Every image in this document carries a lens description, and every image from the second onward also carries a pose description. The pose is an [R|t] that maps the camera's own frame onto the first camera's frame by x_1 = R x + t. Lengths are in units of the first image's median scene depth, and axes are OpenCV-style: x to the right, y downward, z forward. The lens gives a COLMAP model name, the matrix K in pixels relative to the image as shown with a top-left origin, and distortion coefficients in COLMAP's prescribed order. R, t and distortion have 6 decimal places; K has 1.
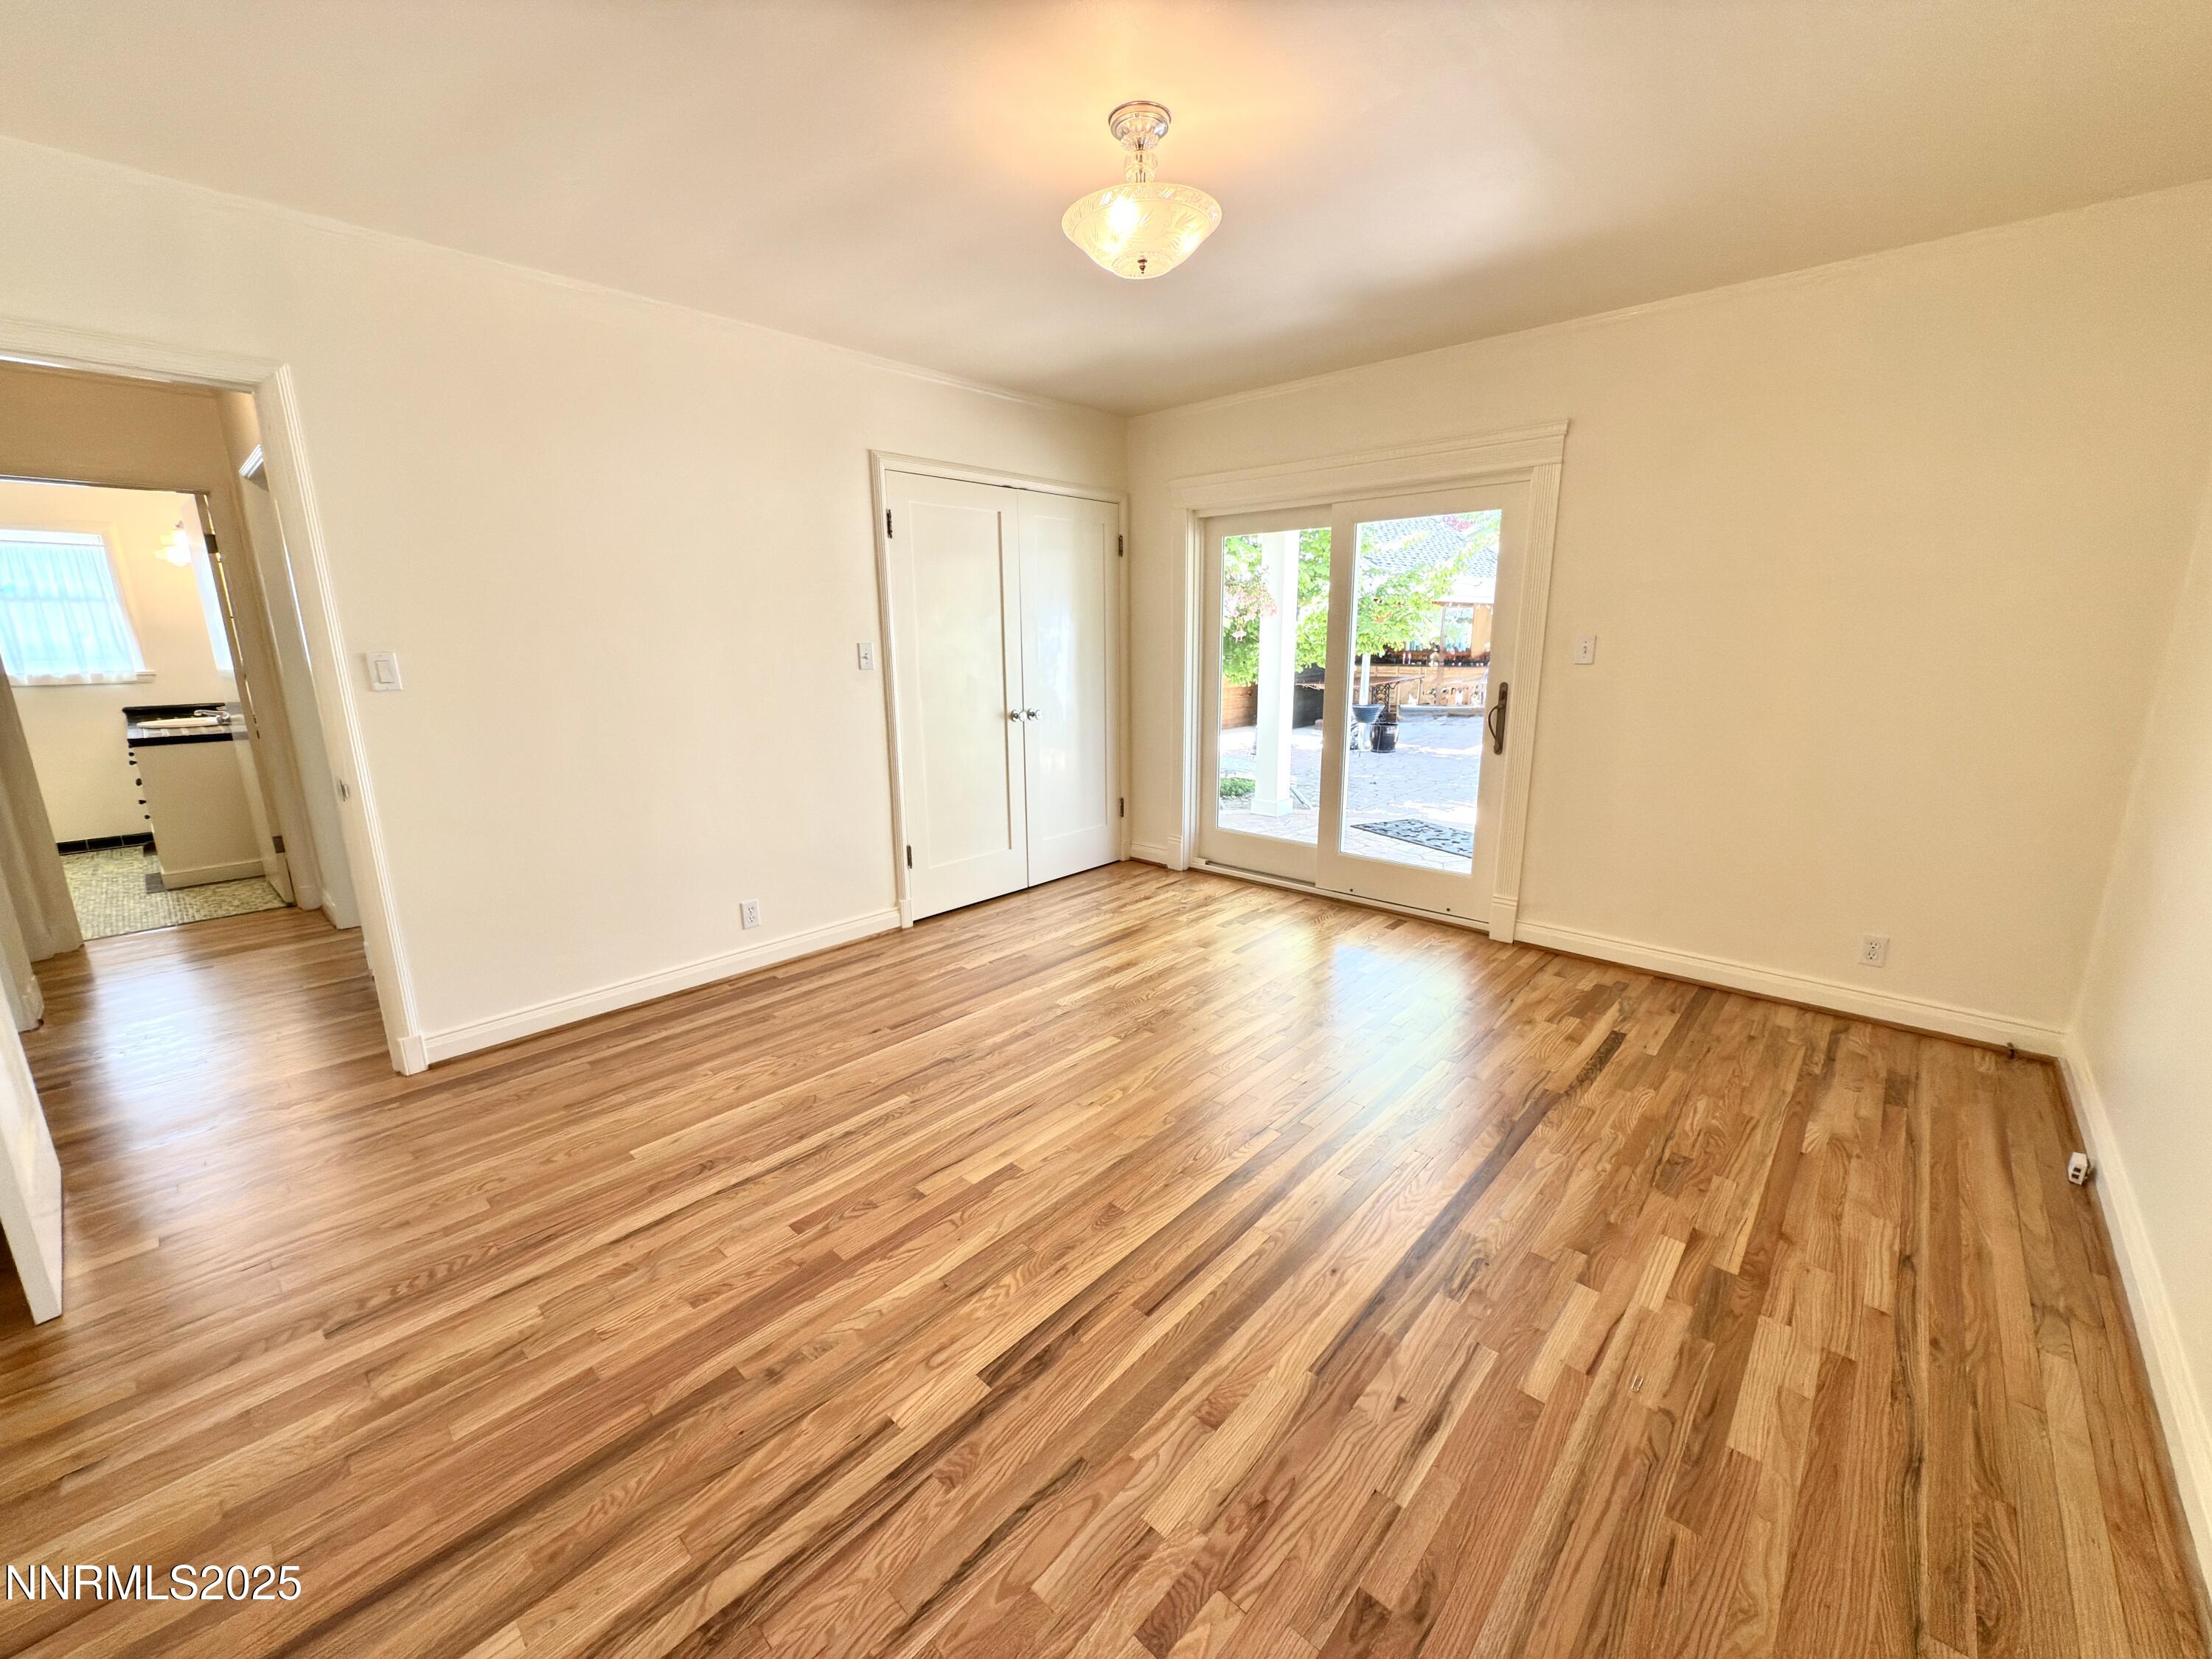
lens RADIAL K [[878.8, 0, 1102.8], [0, 878.8, 834.0], [0, 0, 1]] dist [-0.000081, 0.000556]
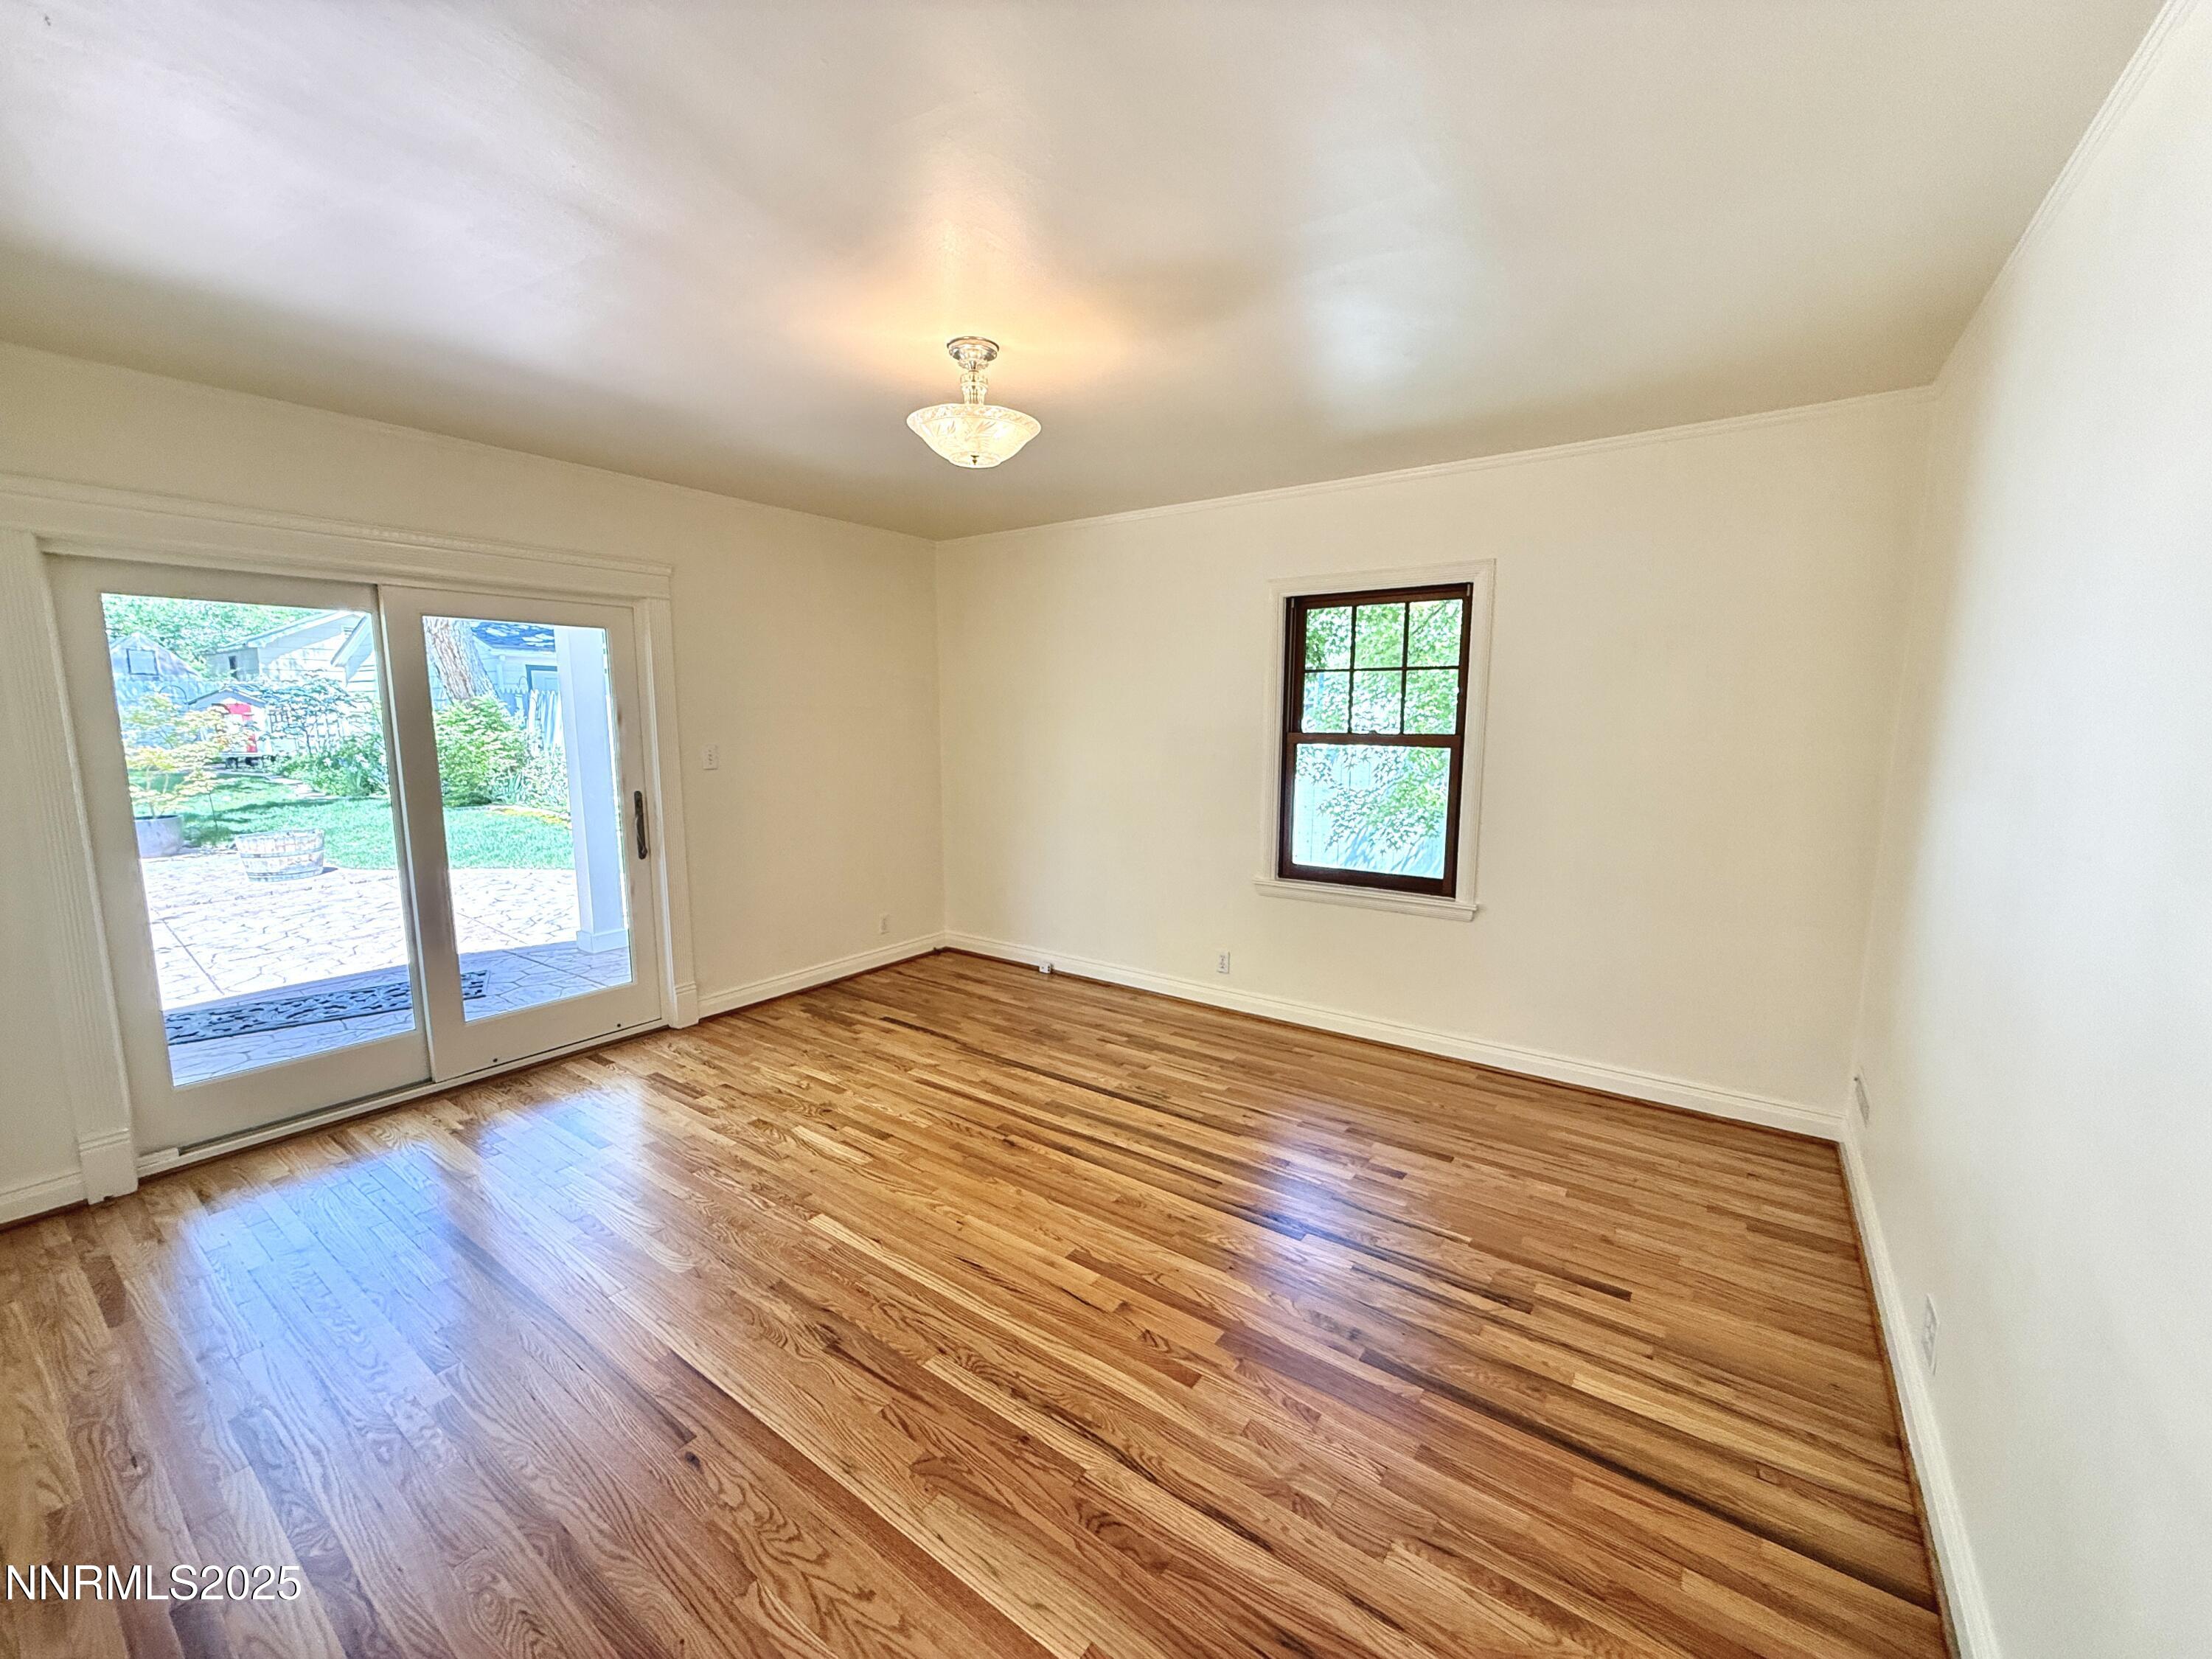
lens RADIAL K [[878.8, 0, 1102.8], [0, 878.8, 834.0], [0, 0, 1]] dist [-0.000081, 0.000556]
pose [[-0.123004, -0.127823, 0.984140, -1.122799], [0.223659, 0.962587, 0.152978, -0.273647], [-0.966875, 0.238928, -0.089814, 0.970332]]
